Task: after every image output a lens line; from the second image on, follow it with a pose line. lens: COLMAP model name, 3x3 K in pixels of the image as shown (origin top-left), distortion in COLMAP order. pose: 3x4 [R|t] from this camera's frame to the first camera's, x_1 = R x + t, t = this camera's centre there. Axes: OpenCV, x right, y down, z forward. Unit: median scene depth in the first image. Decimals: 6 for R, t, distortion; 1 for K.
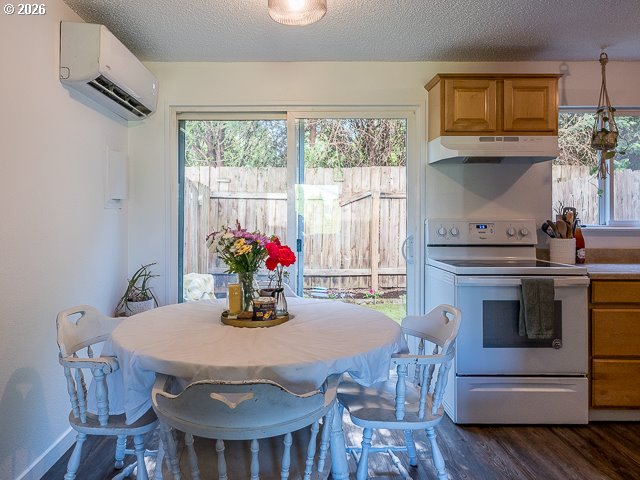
lens RADIAL K [[467.0, 0, 291.1], [0, 467.0, 210.3], [0, 0, 1]] dist [-0.000682, 0.000197]
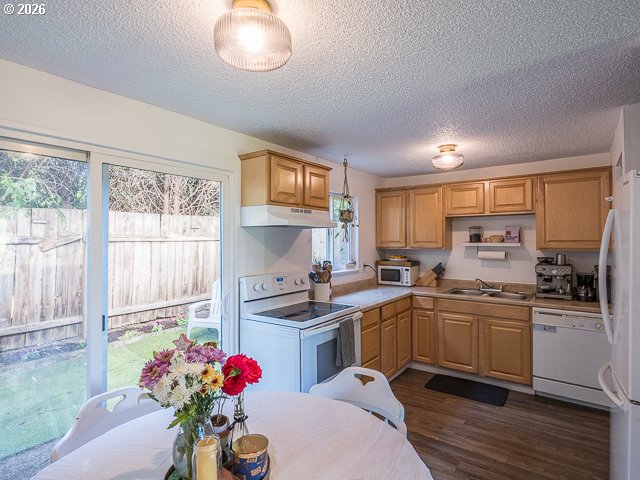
lens RADIAL K [[346.9, 0, 333.9], [0, 346.9, 236.4], [0, 0, 1]] dist [-0.004469, -0.000587]
pose [[0.570927, 0.004485, 0.820989, -0.271959], [0.000548, 0.999983, -0.005844, -0.076851], [-0.821001, 0.003786, 0.570915, 0.385199]]
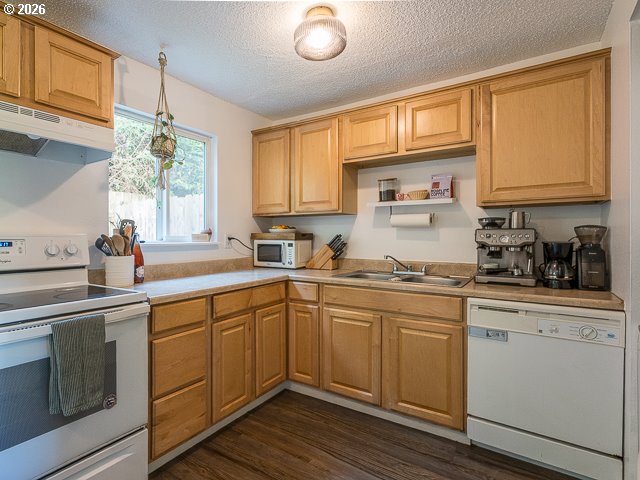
lens RADIAL K [[343.7, 0, 286.9], [0, 343.7, 237.6], [0, 0, 1]] dist [-0.000489, 0.000097]
pose [[0.573228, -0.004185, 0.819386, 0.251060], [-0.003296, 0.999967, 0.007413, 0.021796], [-0.819390, -0.006950, 0.573195, 0.404878]]
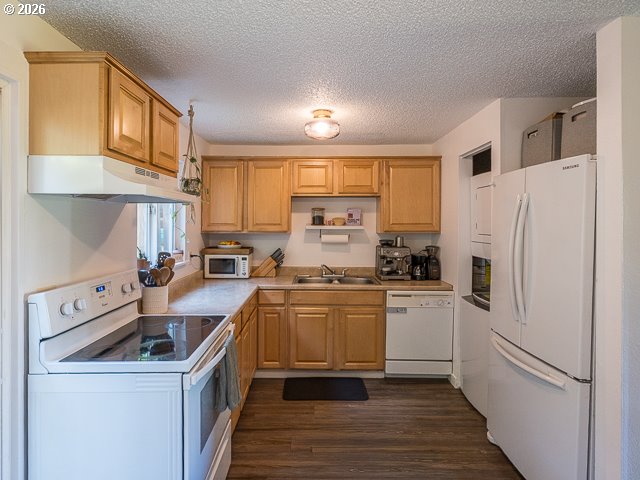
lens RADIAL K [[362.8, 0, 310.5], [0, 362.8, 224.7], [0, 0, 1]] dist [-0.000674, 0.000106]
pose [[0.000254, -0.008843, 0.999961, -0.152864], [-0.007697, 0.999931, 0.008845, -0.074046], [-0.999970, -0.007699, 0.000186, 0.718152]]
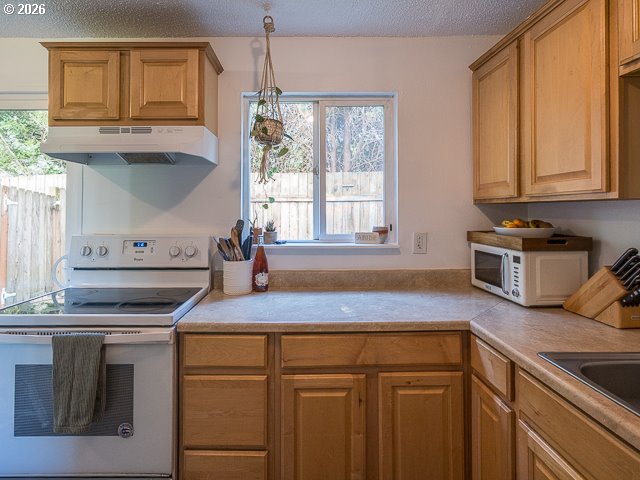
lens RADIAL K [[354.1, 0, 295.5], [0, 354.1, 206.2], [0, 0, 1]] dist [0.000012, -0.000419]
pose [[0.999988, -0.004755, 0.001016, 0.706195], [0.004761, 0.999968, -0.006474, -0.025705], [-0.000986, 0.006479, 0.999979, 0.426572]]
